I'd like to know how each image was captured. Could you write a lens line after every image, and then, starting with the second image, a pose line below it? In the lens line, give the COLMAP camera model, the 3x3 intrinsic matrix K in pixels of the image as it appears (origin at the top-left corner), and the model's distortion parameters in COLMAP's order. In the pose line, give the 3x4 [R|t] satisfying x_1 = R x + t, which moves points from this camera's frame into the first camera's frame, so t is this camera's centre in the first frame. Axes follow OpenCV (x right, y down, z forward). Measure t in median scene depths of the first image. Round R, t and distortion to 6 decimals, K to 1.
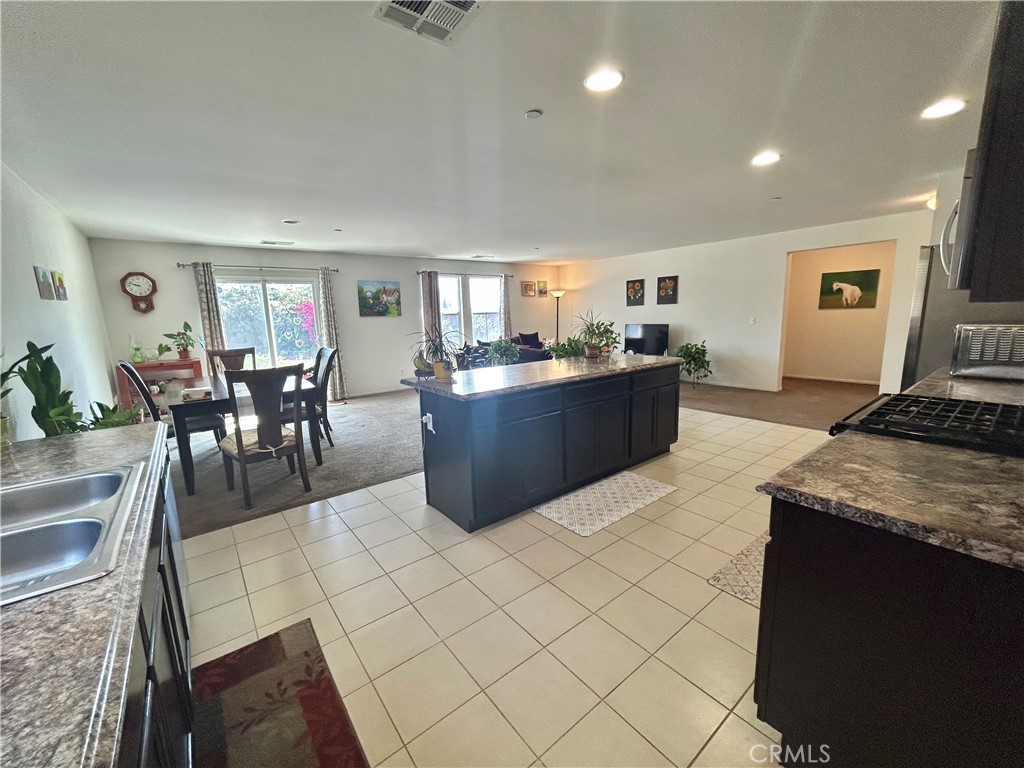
lens RADIAL K [[415.0, 0, 512.1], [0, 415.0, 384.9], [0, 0, 1]] dist [-0.000295, -0.000019]
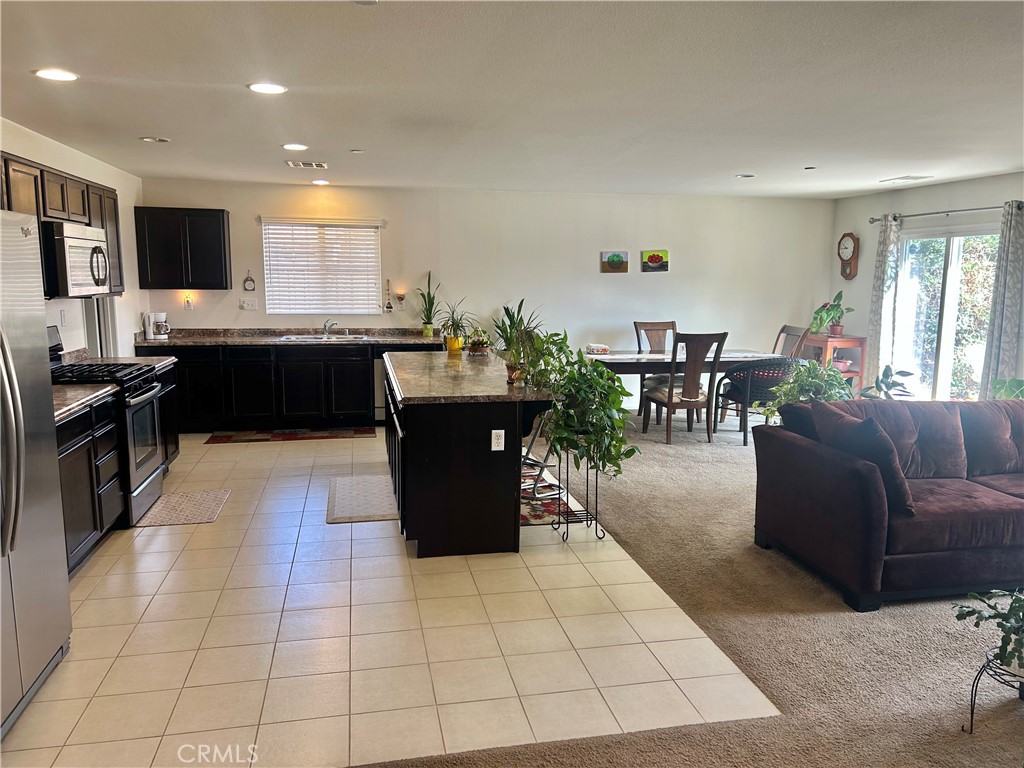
lens RADIAL K [[764.8, 0, 512.6], [0, 764.8, 383.7], [0, 0, 1]] dist [-0.002691, -0.000728]
pose [[-0.443061, 0.165905, -0.881006, 0.903647], [-0.144472, 0.956669, 0.252809, -0.271925], [0.884774, 0.239291, -0.399894, 1.089842]]
